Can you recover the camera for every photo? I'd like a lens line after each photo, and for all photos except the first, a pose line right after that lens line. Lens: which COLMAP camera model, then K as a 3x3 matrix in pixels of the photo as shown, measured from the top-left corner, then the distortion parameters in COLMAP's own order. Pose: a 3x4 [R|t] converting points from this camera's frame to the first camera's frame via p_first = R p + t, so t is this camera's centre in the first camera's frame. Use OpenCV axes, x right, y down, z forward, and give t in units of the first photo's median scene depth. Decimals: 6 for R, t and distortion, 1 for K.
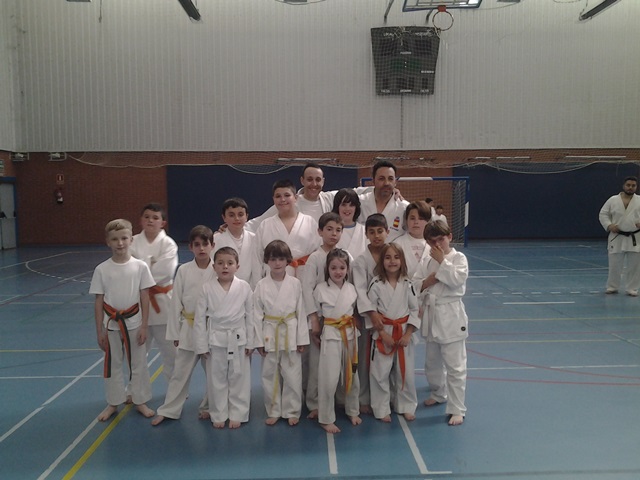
lens RADIAL K [[632.1, 0, 320.0], [0, 632.1, 240.0], [0, 0, 1]] dist [0.076927, -0.181448]
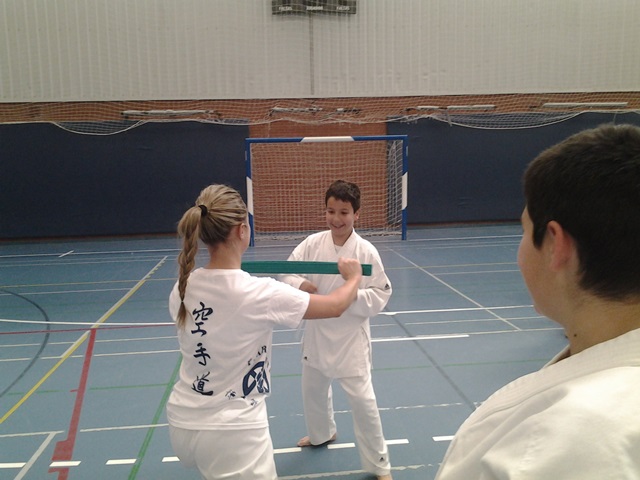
lens RADIAL K [[632.1, 0, 320.0], [0, 632.1, 240.0], [0, 0, 1]] dist [0.076927, -0.181448]
pose [[0.997448, -0.025811, 0.066563, 0.088434], [0.021895, 0.998023, 0.058912, -0.028101], [-0.067952, -0.057305, 0.996042, 0.307783]]
